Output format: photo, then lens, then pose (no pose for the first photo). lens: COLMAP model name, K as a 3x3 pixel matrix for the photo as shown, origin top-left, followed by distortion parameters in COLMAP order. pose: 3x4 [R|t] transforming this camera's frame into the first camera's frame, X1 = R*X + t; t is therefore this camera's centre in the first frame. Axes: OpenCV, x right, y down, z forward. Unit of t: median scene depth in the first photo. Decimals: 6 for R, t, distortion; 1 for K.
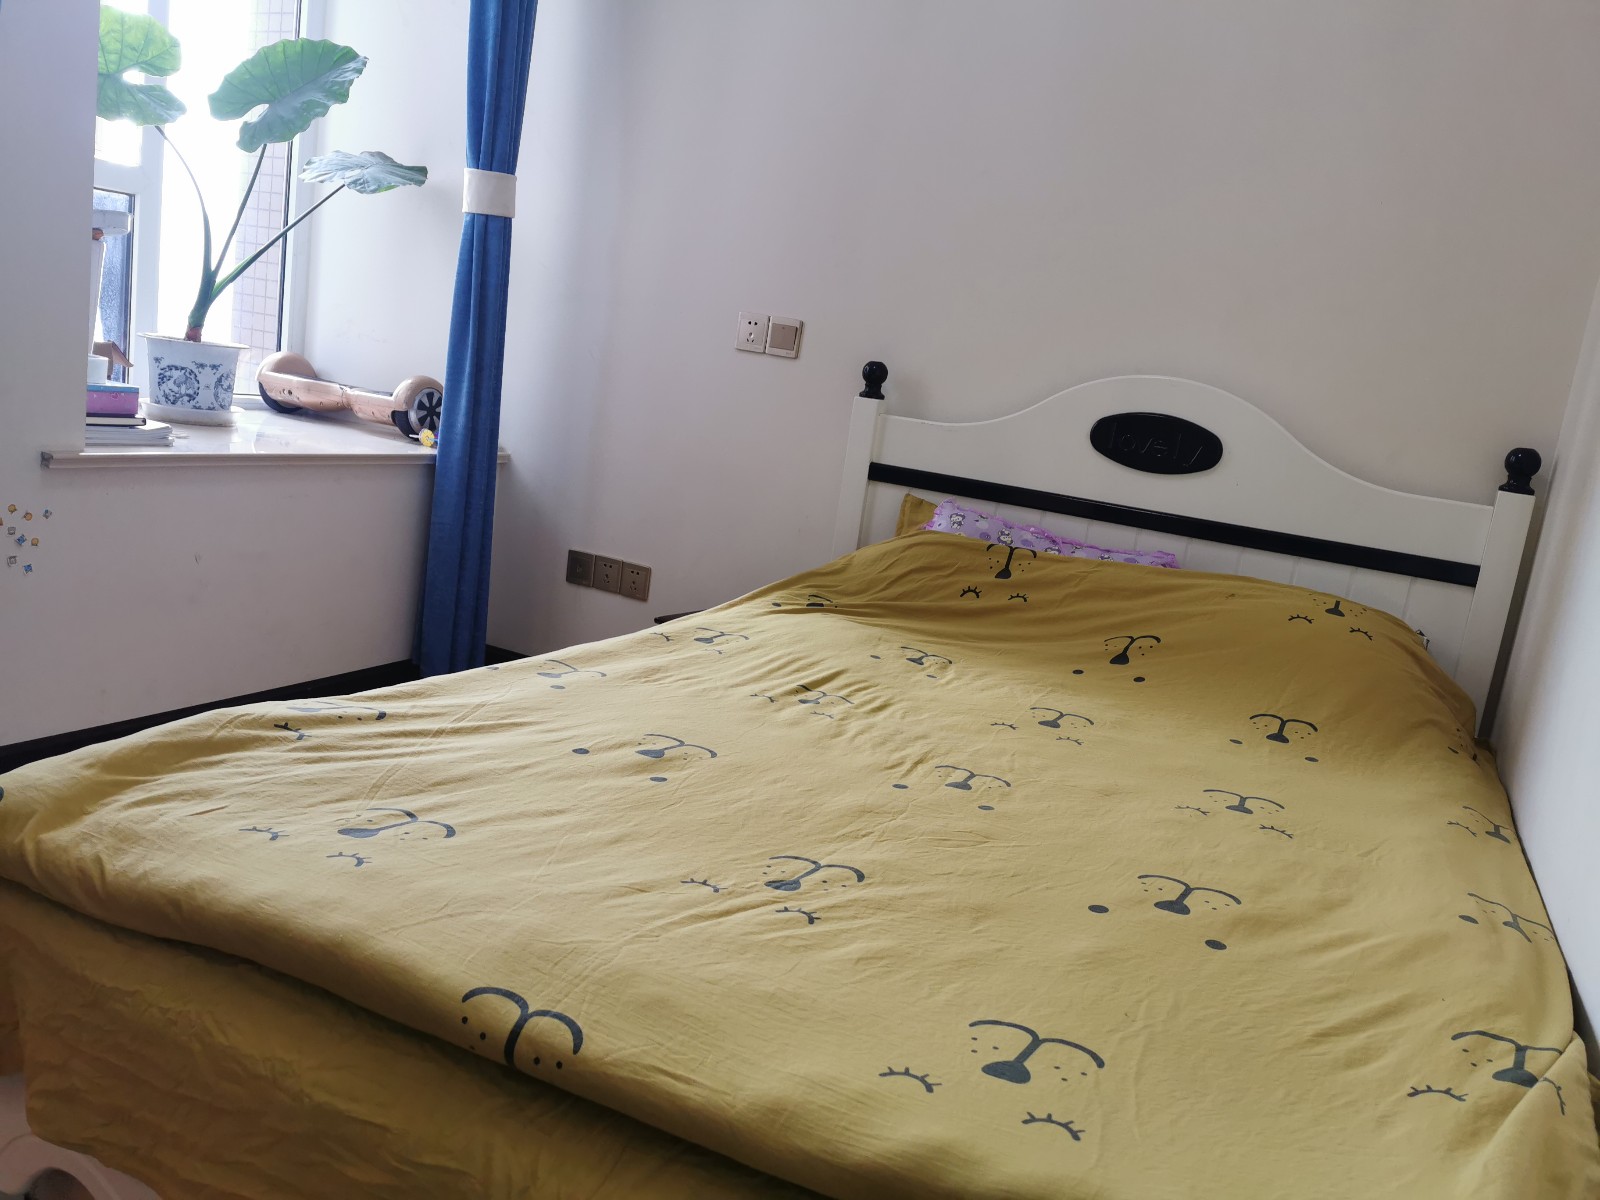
lens RADIAL K [[1228.1, 0, 800.0], [0, 1228.1, 600.0], [0, 0, 1]] dist [0.009663, 0.002876]
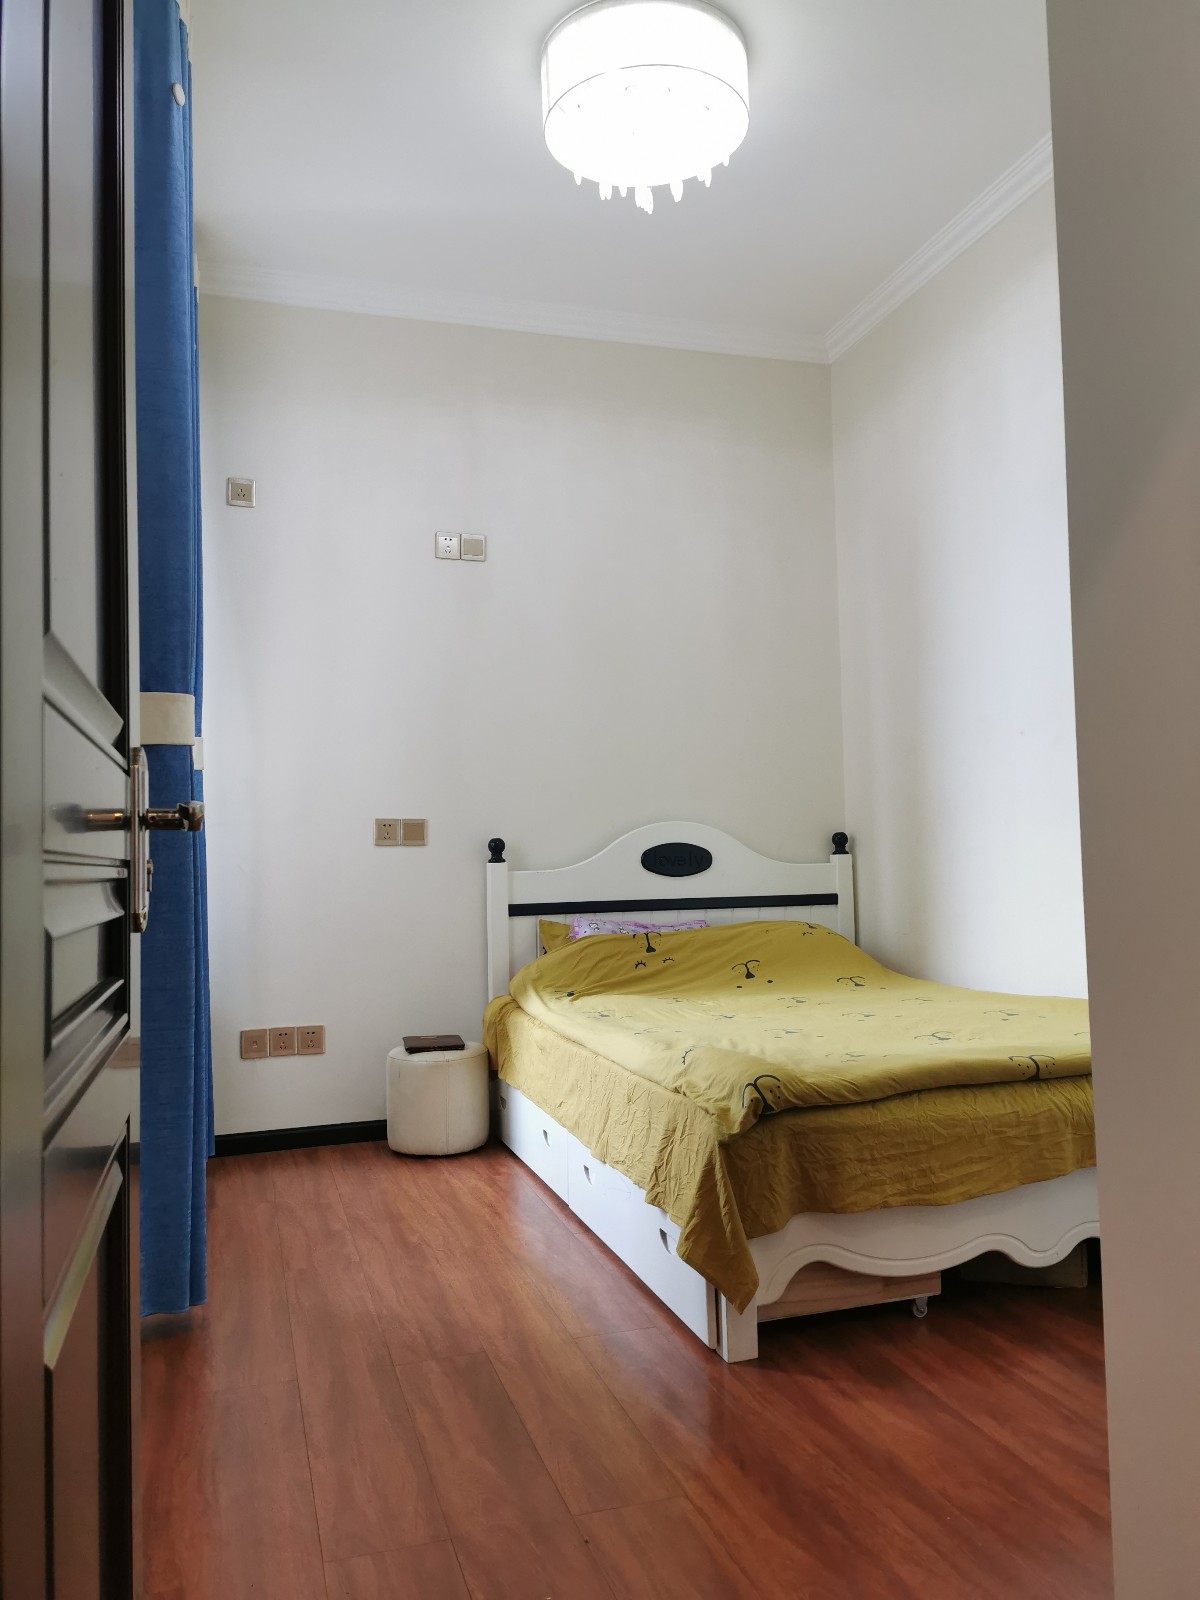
lens RADIAL K [[1228.1, 0, 600.0], [0, 1228.1, 800.0], [0, 0, 1]] dist [0.009663, 0.002876]
pose [[0.720433, -0.120738, 0.682934, -0.932552], [0.248538, 0.964271, -0.091709, -0.076104], [-0.647460, 0.235805, 0.724701, -0.190635]]
